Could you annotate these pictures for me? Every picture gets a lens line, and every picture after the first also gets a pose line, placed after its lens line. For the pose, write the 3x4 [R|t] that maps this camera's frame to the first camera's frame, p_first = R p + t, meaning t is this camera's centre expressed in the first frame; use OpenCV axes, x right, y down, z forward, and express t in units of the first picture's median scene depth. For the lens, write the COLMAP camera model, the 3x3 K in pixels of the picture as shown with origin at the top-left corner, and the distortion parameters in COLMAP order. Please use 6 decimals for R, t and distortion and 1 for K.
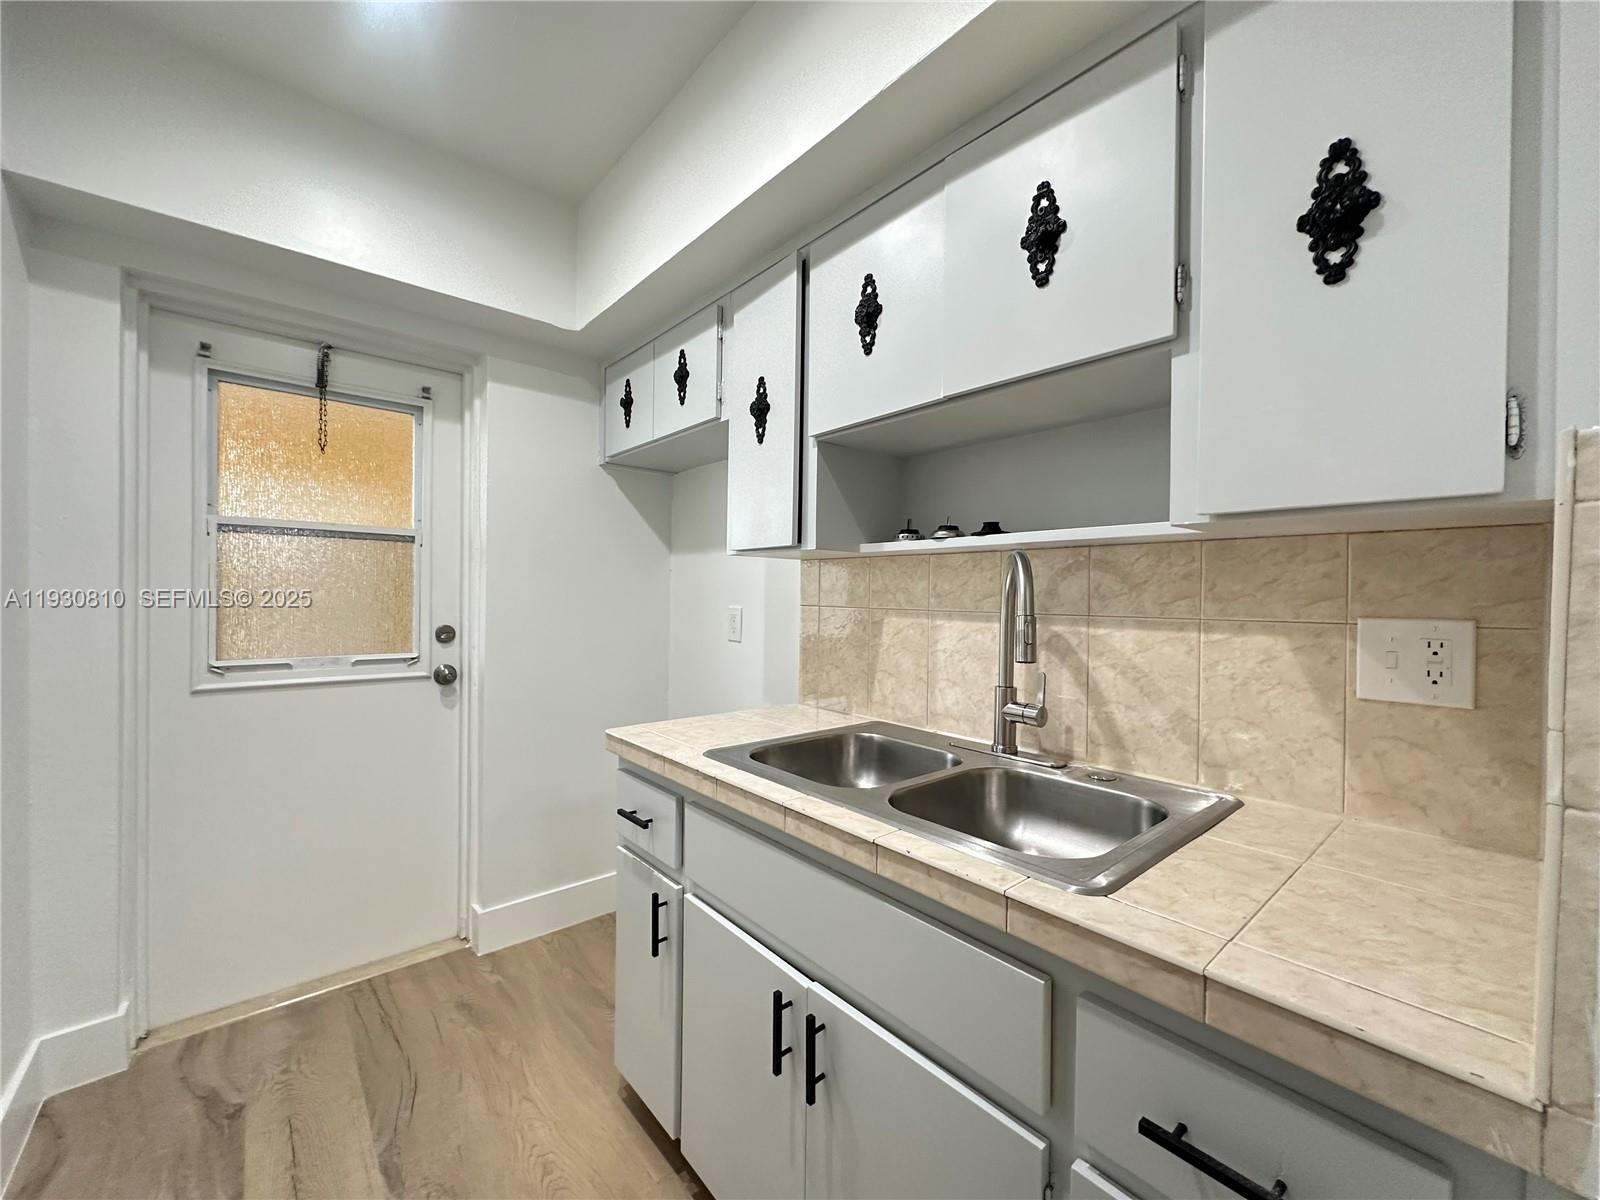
lens RADIAL K [[637.3, 0, 799.8], [0, 637.3, 599.1], [0, 0, 1]] dist [-0.002169, 0.000521]
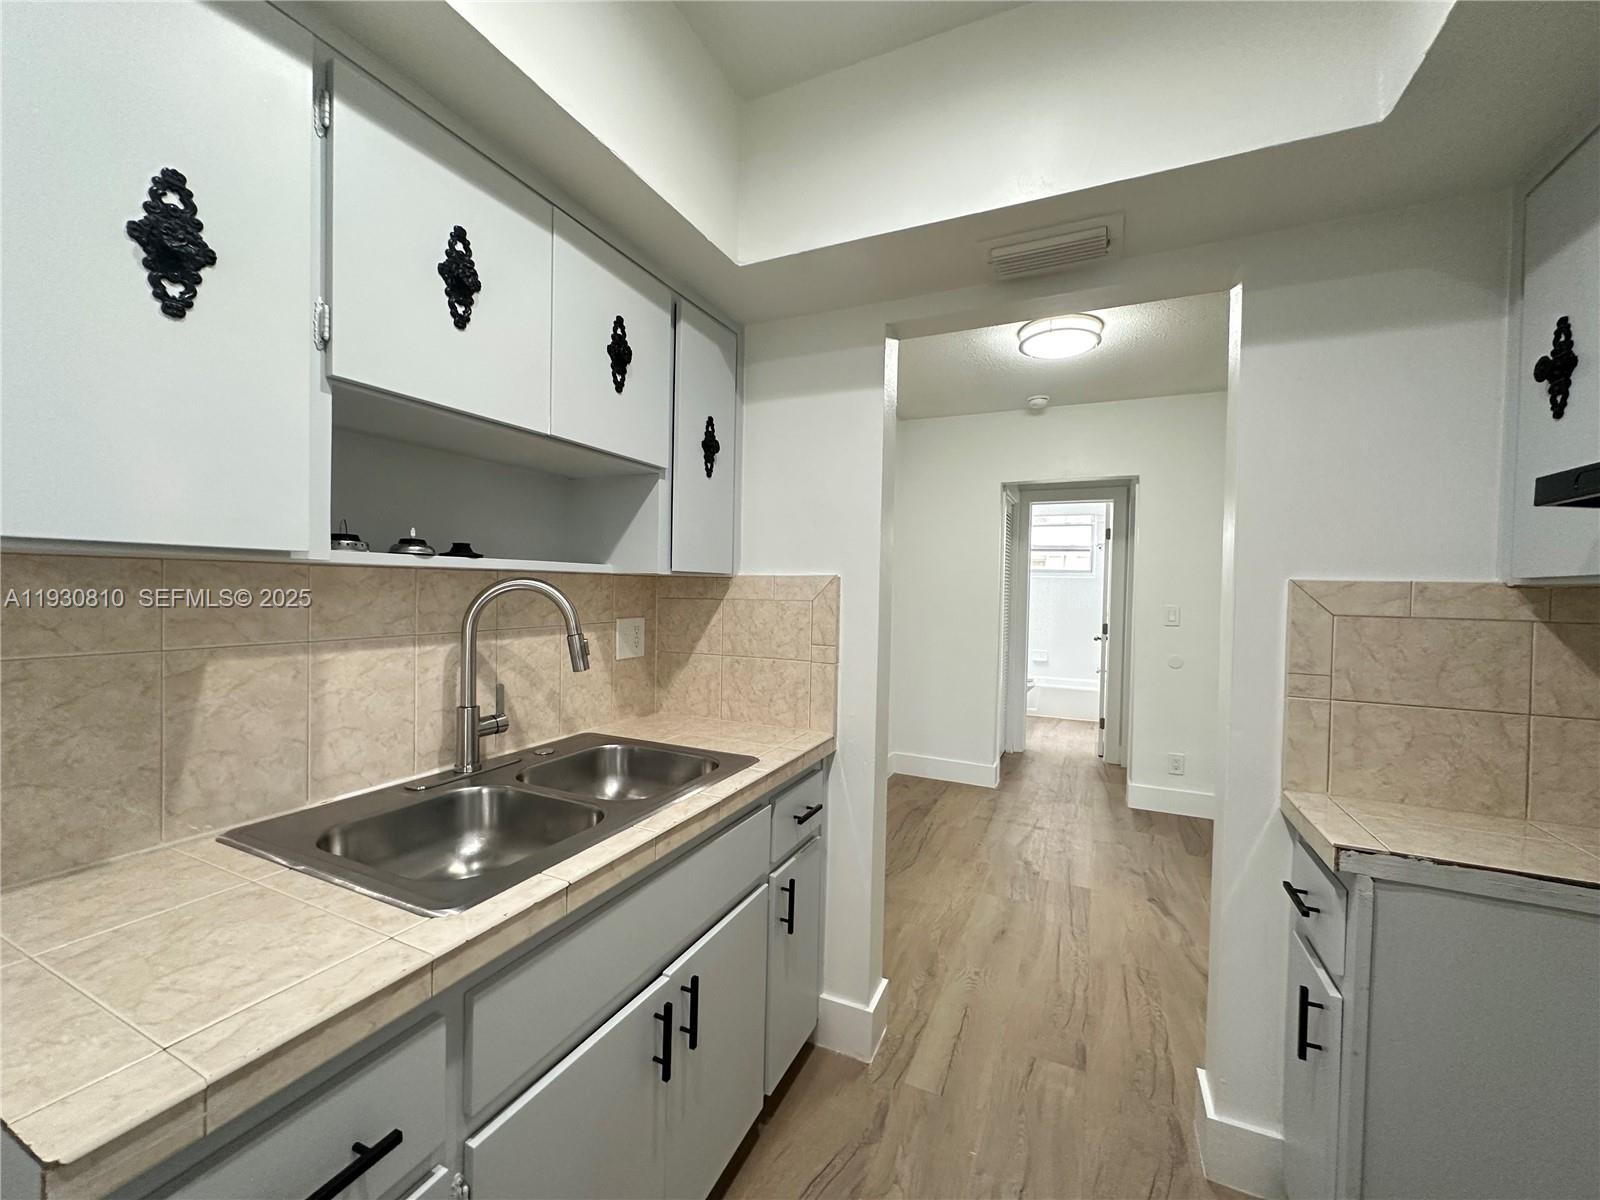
lens RADIAL K [[637.3, 0, 798.1], [0, 637.3, 600.2], [0, 0, 1]] dist [-0.002169, 0.000521]
pose [[-0.412162, -0.042608, 0.910114, -0.812003], [-0.019003, 0.999091, 0.038168, -0.080929], [-0.910912, -0.001563, -0.412597, 0.942739]]
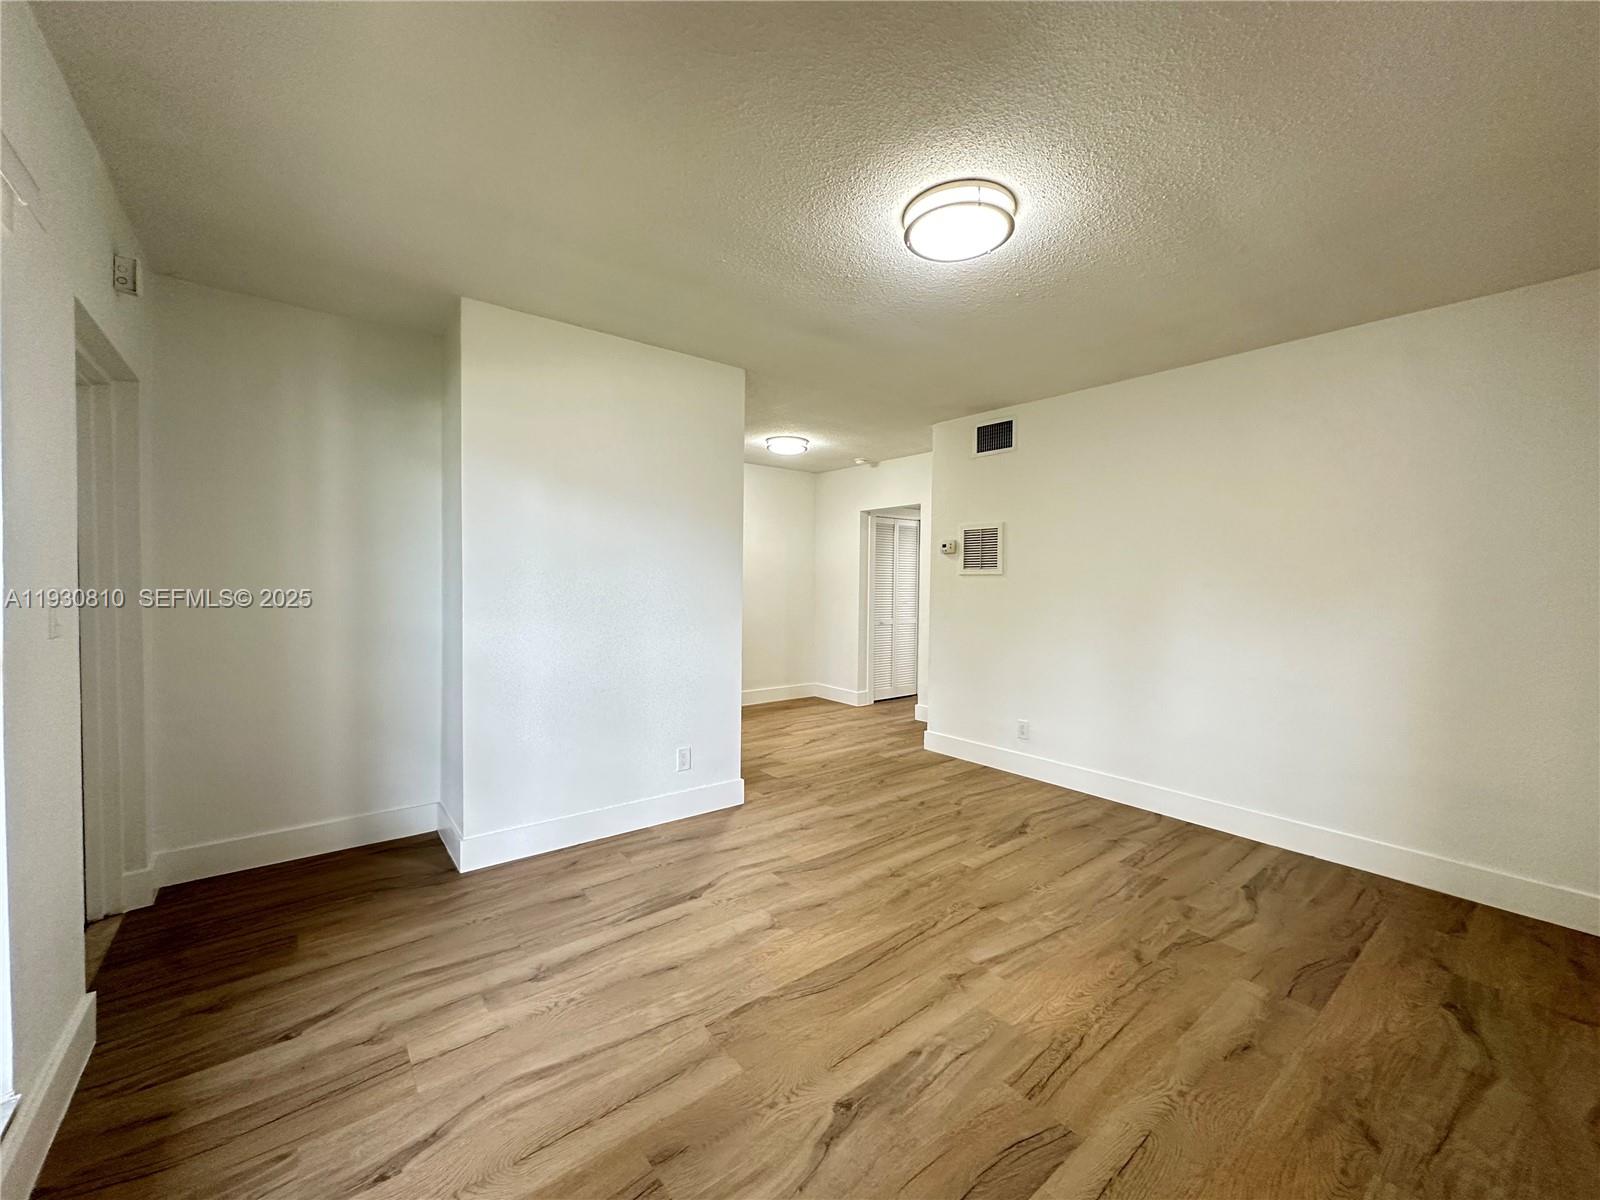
lens RADIAL K [[637.3, 0, 798.6], [0, 637.3, 599.5], [0, 0, 1]] dist [-0.002169, 0.000521]
pose [[0.035906, -0.042131, 0.998467, -3.322687], [-0.001666, 0.999107, 0.042218, -0.083777], [-0.999354, -0.003180, 0.035804, -0.996110]]
